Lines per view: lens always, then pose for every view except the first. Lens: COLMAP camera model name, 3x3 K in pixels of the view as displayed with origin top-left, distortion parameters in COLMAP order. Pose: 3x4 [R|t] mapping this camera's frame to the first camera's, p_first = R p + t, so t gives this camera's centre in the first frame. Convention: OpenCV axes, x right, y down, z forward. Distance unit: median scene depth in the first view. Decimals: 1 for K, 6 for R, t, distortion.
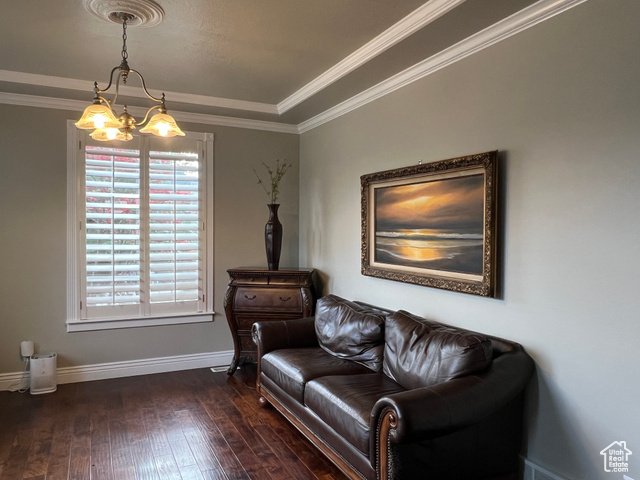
lens RADIAL K [[477.3, 0, 317.4], [0, 477.3, 239.5], [0, 0, 1]] dist [0.009090, -0.011321]
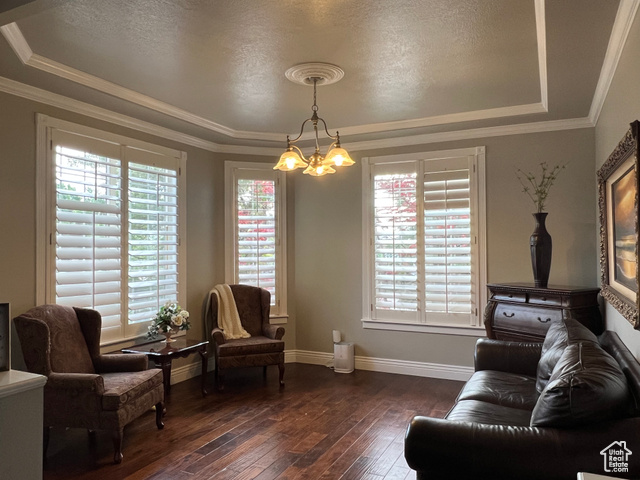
lens RADIAL K [[477.3, 0, 317.6], [0, 477.3, 240.7], [0, 0, 1]] dist [0.009090, -0.011321]
pose [[0.626703, -0.023912, -0.778891, 0.367800], [-0.003767, 0.999424, -0.033714, 0.009720], [0.779249, 0.024063, 0.626252, 0.126456]]
